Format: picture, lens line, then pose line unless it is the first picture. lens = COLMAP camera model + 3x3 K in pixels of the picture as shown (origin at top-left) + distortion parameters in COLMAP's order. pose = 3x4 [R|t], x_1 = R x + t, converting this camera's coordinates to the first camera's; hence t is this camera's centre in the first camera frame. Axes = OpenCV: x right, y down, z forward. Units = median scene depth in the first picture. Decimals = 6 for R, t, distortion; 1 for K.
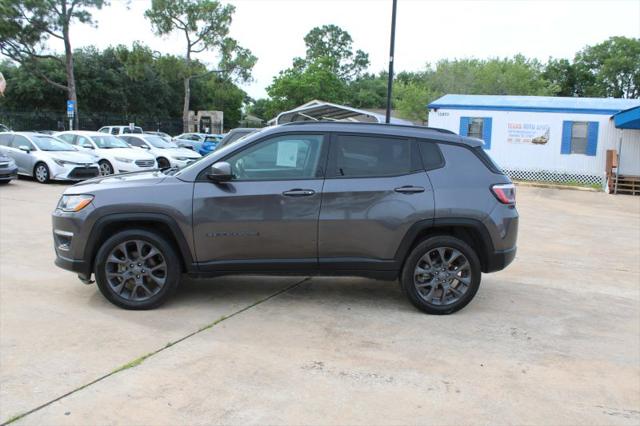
lens RADIAL K [[602.6, 0, 308.5], [0, 602.6, 212.6], [0, 0, 1]] dist [-0.184428, 0.212049]
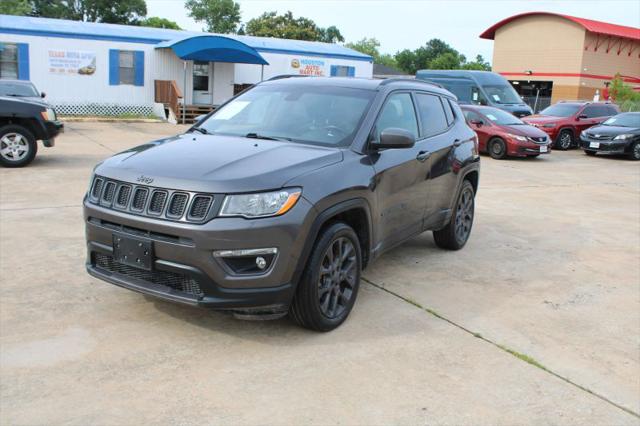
lens RADIAL K [[651.0, 0, 320.0], [0, 651.0, 213.0], [0, 0, 1]] dist [-0.165536, 0.233283]
pose [[0.545488, -0.172480, 0.820179, -0.263025], [0.077908, 0.984793, 0.155282, -0.031202], [-0.834490, -0.020805, 0.550630, 0.151203]]
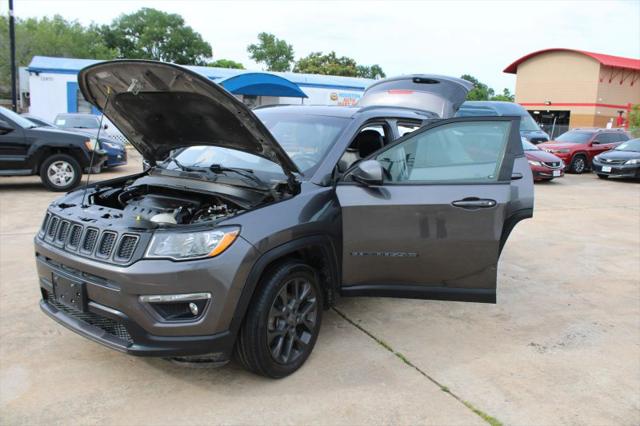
lens RADIAL K [[557.5, 0, 320.0], [0, 557.5, 213.0], [0, 0, 1]] dist [-0.163756, 0.160510]
pose [[0.620397, -0.151118, 0.769592, -0.203795], [0.085430, 0.988444, 0.125223, -0.029443], [-0.779622, -0.011942, 0.626137, 0.151799]]
